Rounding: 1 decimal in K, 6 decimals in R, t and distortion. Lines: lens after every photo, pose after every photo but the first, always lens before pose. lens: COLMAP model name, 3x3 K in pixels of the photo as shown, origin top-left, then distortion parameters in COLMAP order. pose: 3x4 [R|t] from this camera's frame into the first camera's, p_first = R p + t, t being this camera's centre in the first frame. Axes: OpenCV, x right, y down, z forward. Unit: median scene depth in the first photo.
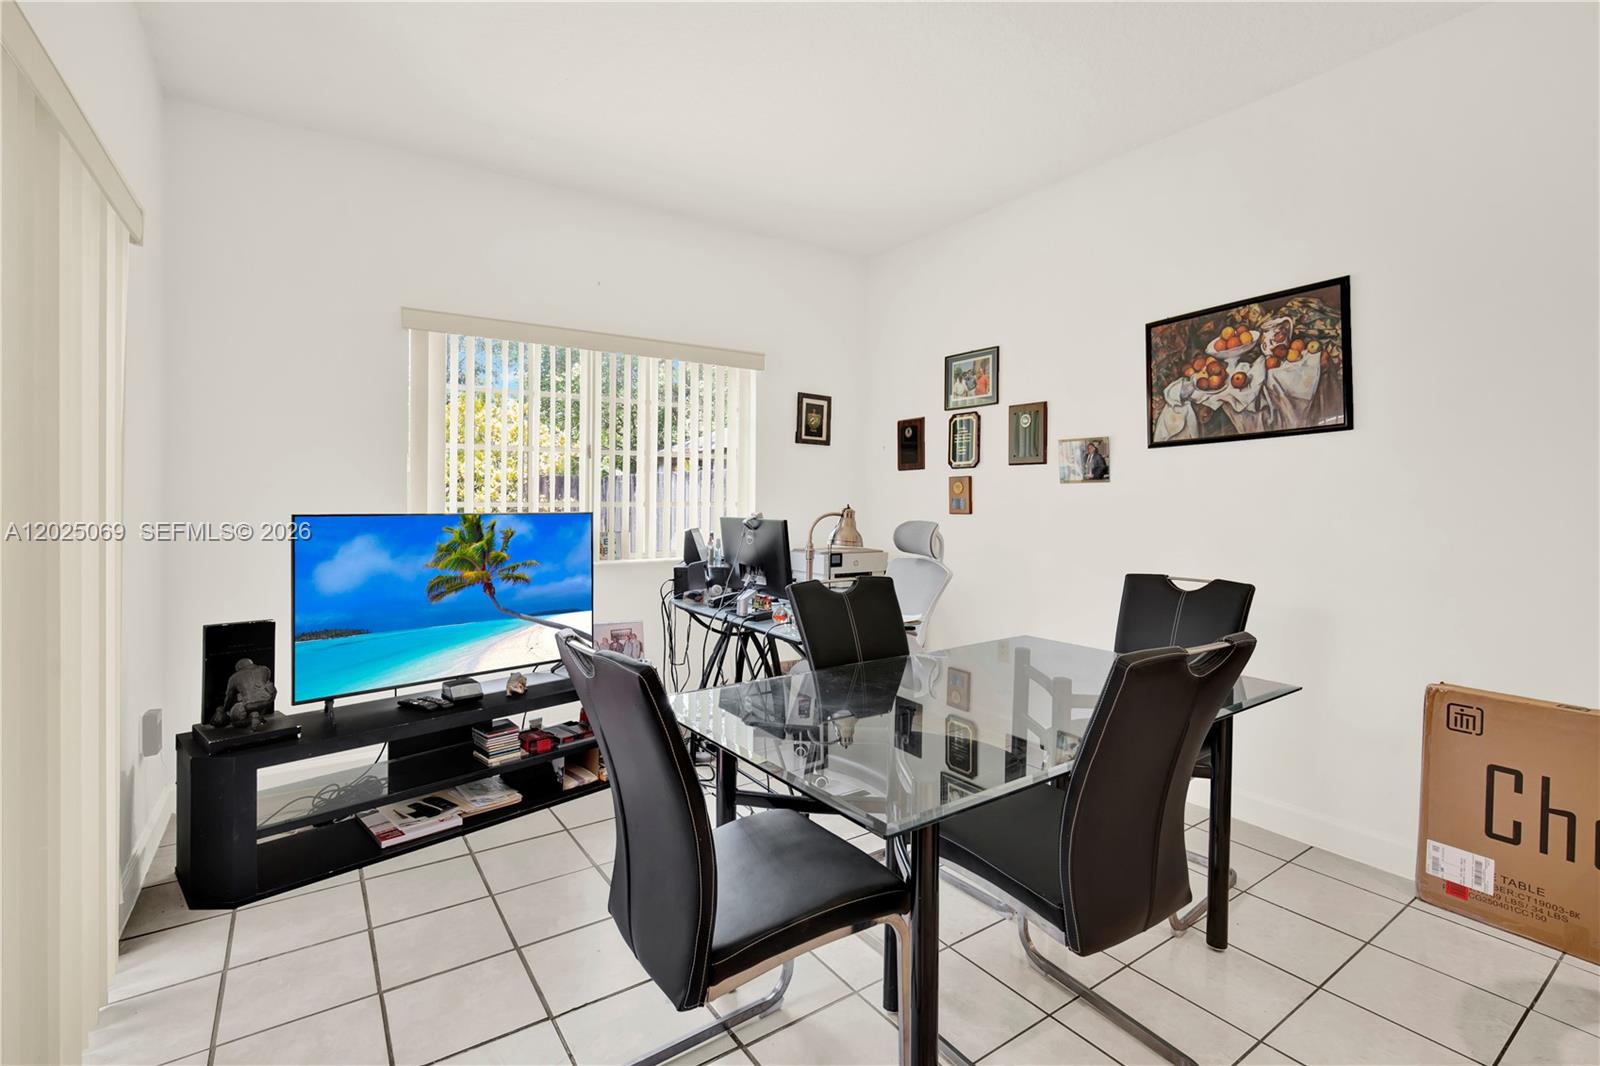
lens RADIAL K [[708.6, 0, 800.0], [0, 708.6, 533.0], [0, 0, 1]] dist [0.001884, 0.000150]
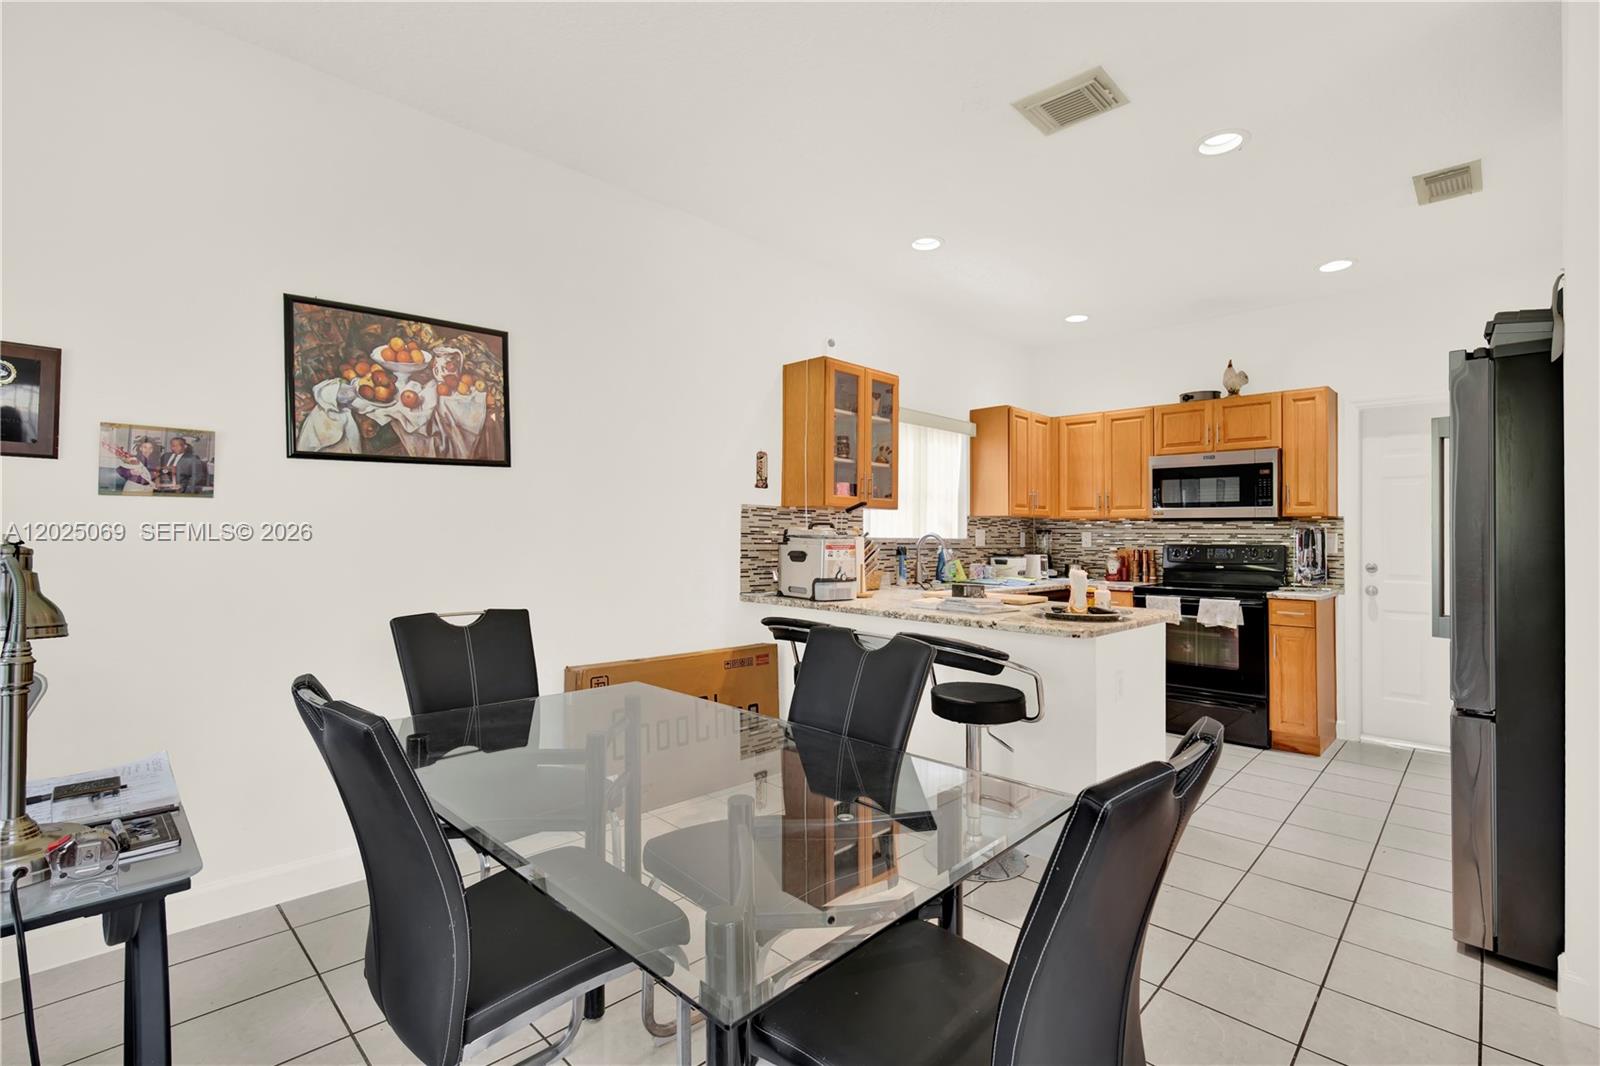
lens RADIAL K [[708.6, 0, 800.0], [0, 708.6, 533.0], [0, 0, 1]] dist [0.001884, 0.000150]
pose [[-0.141908, 0.000801, 0.989880, -0.374545], [0.035823, 0.999349, 0.004327, -0.024678], [-0.989232, 0.036074, -0.141844, 0.627296]]
